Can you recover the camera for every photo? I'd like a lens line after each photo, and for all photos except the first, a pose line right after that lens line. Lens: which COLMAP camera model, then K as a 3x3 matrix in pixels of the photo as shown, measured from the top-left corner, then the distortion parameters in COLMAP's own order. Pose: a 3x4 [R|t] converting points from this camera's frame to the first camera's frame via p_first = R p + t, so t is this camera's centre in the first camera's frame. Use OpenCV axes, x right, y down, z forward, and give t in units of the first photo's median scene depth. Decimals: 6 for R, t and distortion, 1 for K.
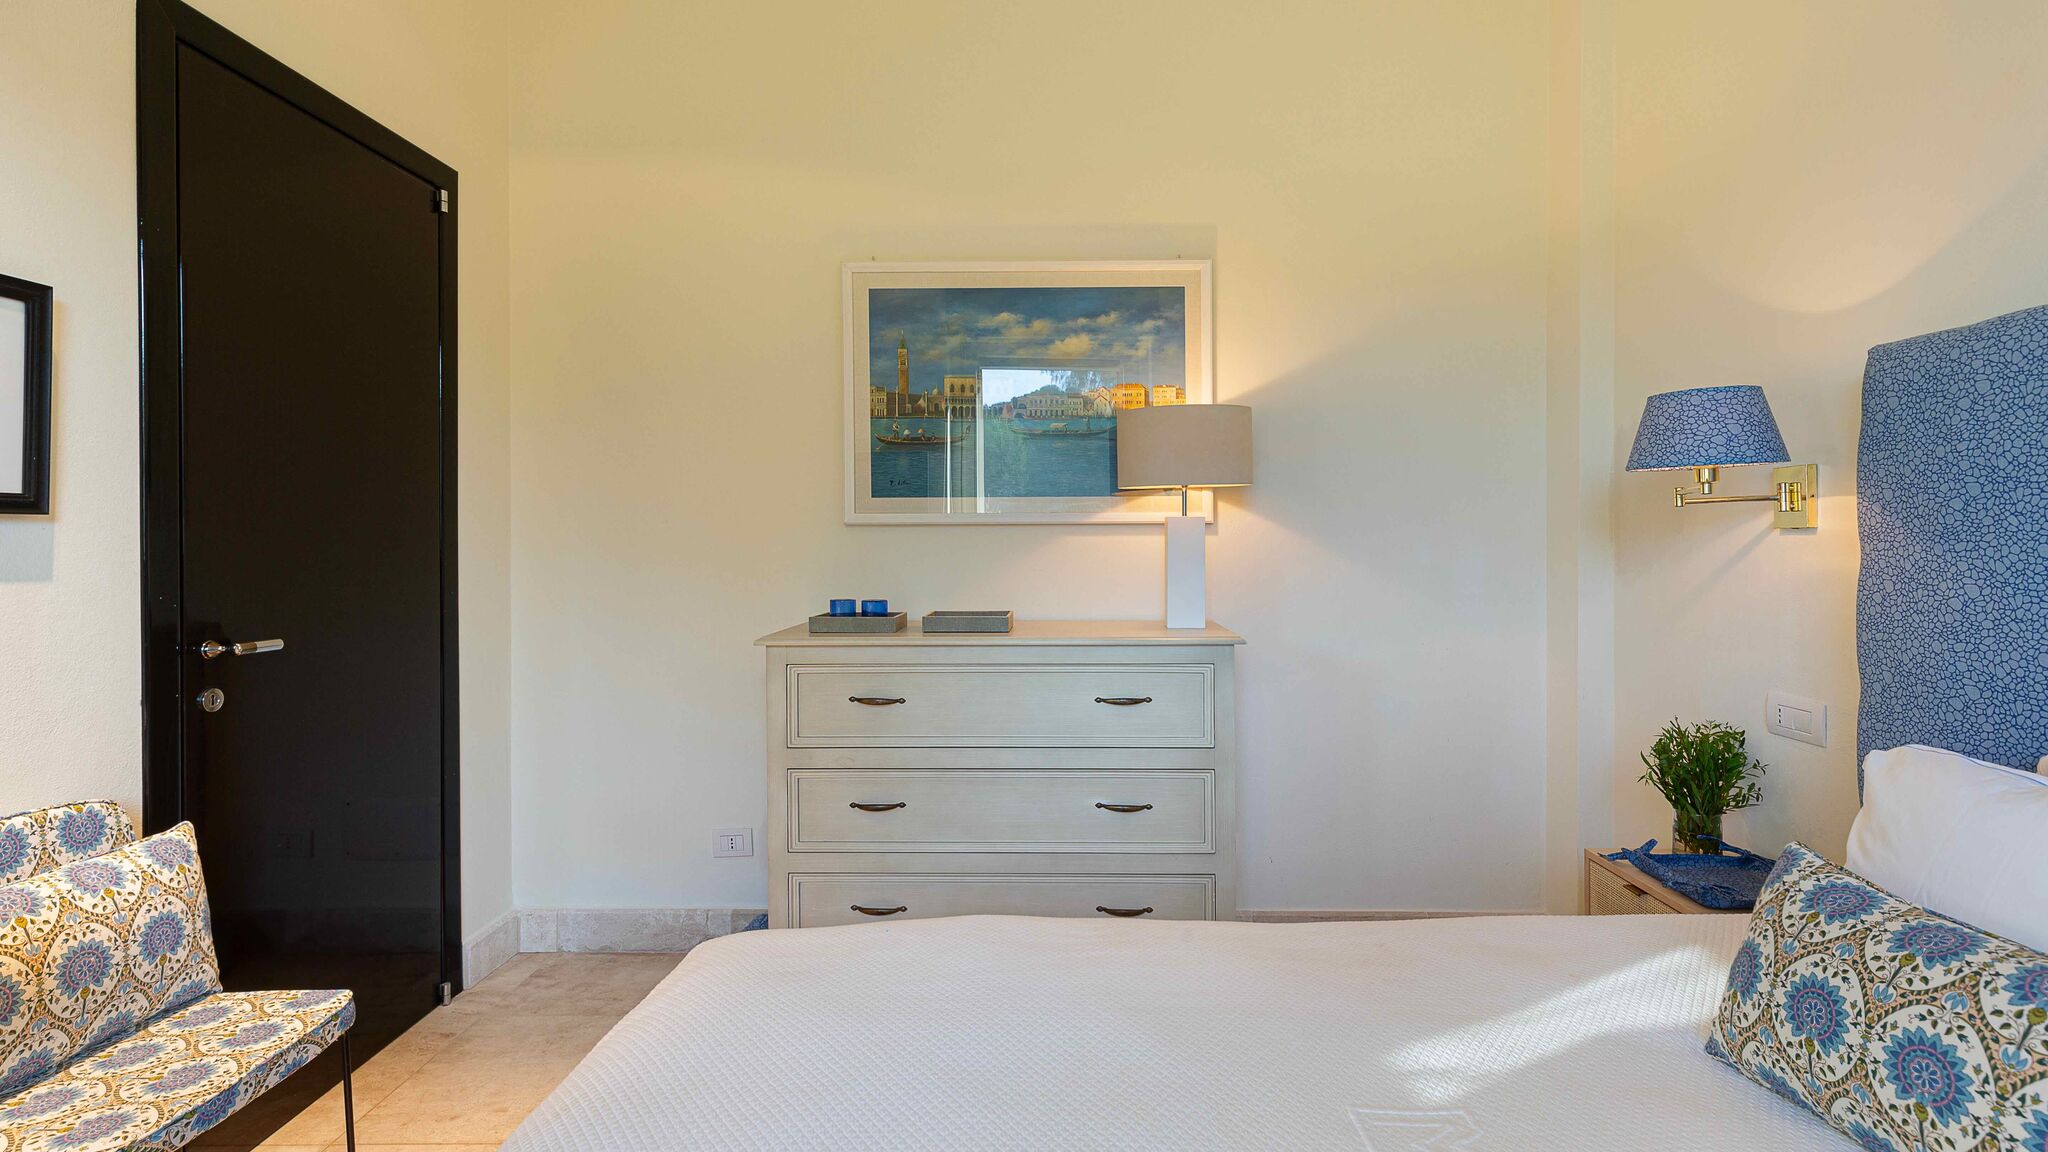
lens RADIAL K [[938.0, 0, 1024.0], [0, 938.0, 576.0], [0, 0, 1]] dist [0.000268, 0.000092]
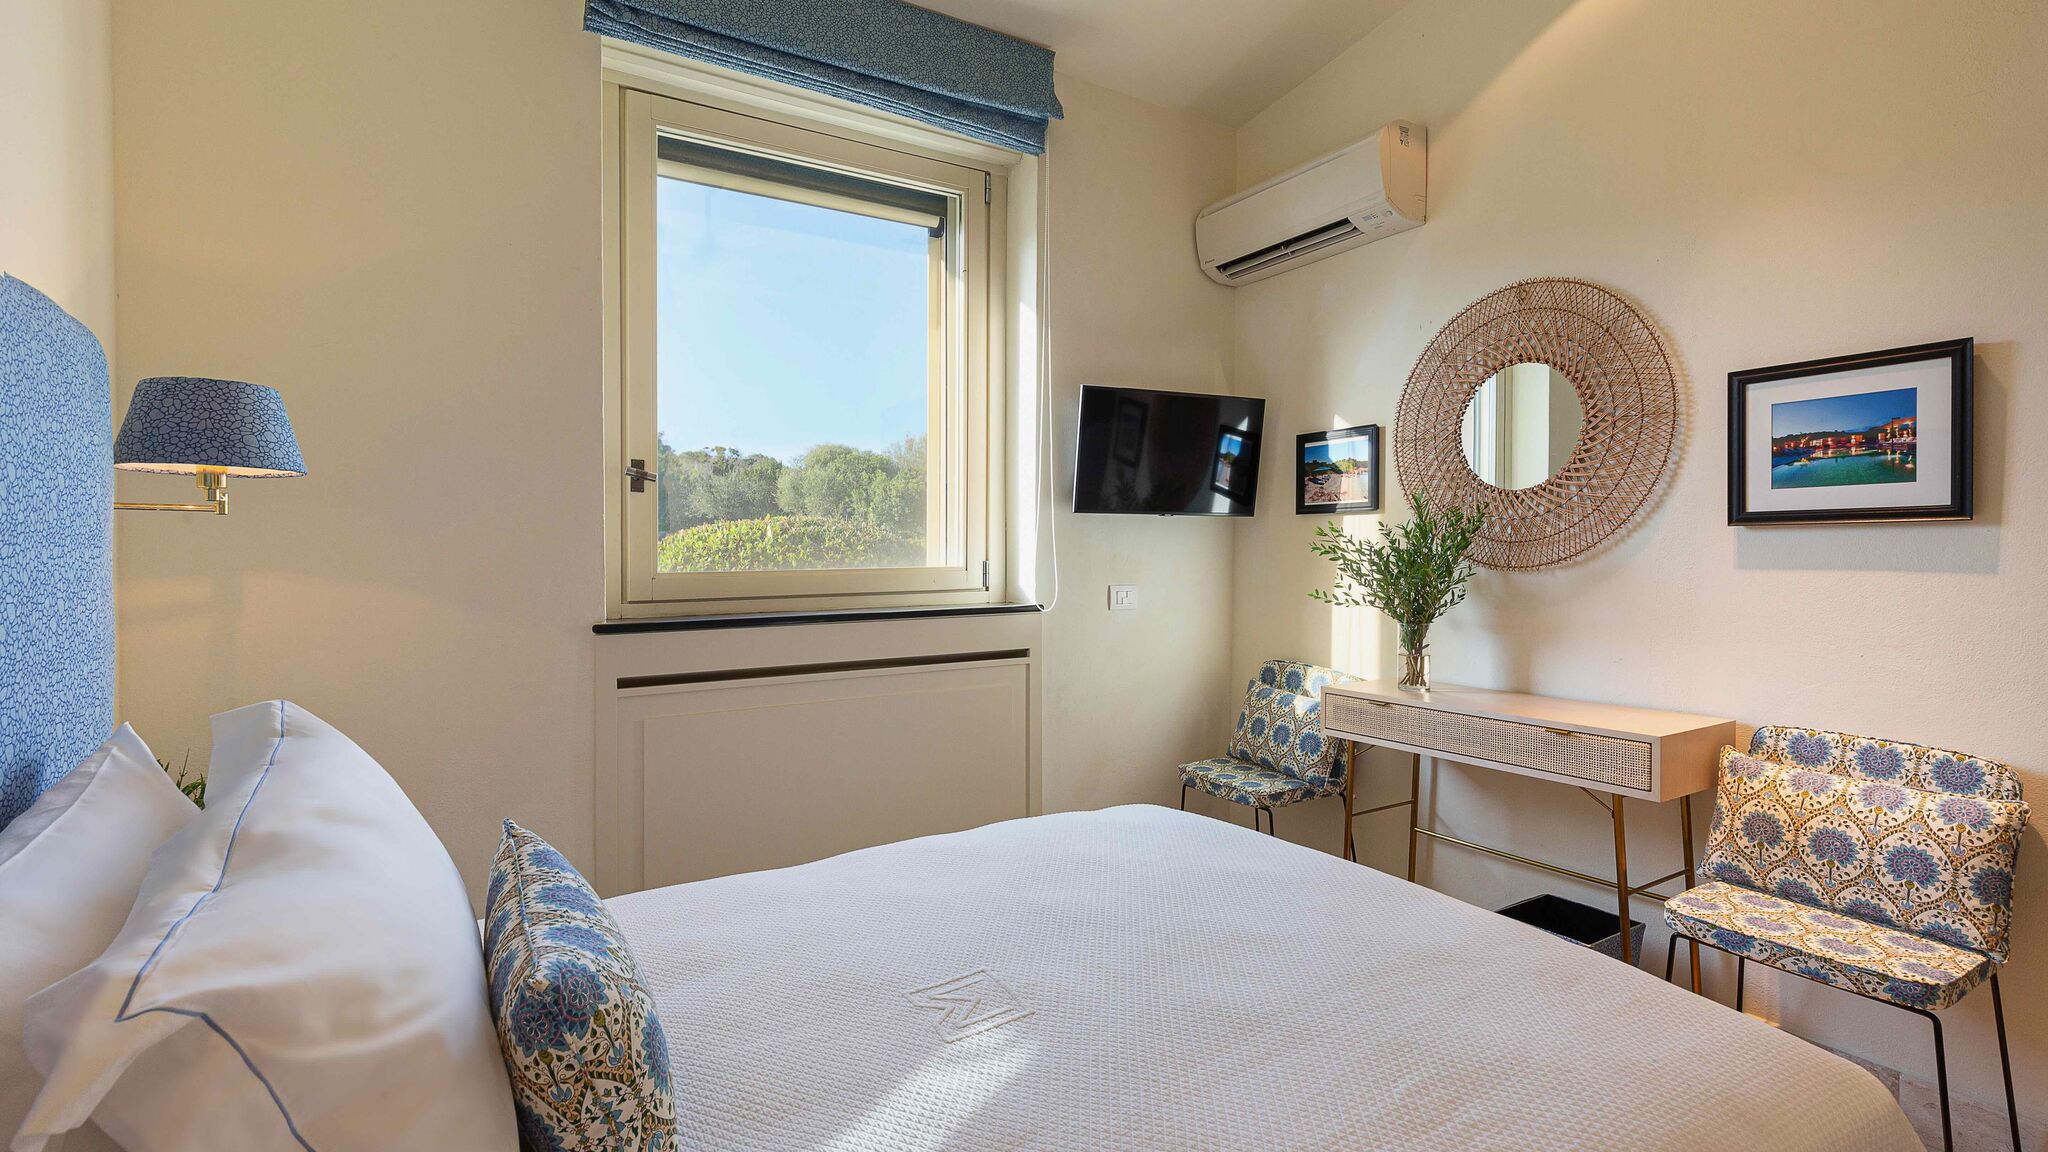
lens RADIAL K [[938.0, 0, 1024.0], [0, 938.0, 576.0], [0, 0, 1]] dist [0.000268, 0.000092]
pose [[-0.844003, 0.018858, -0.536007, 0.713121], [-0.013866, 0.998280, 0.056956, -0.045995], [0.536159, 0.055504, -0.842290, 1.411936]]
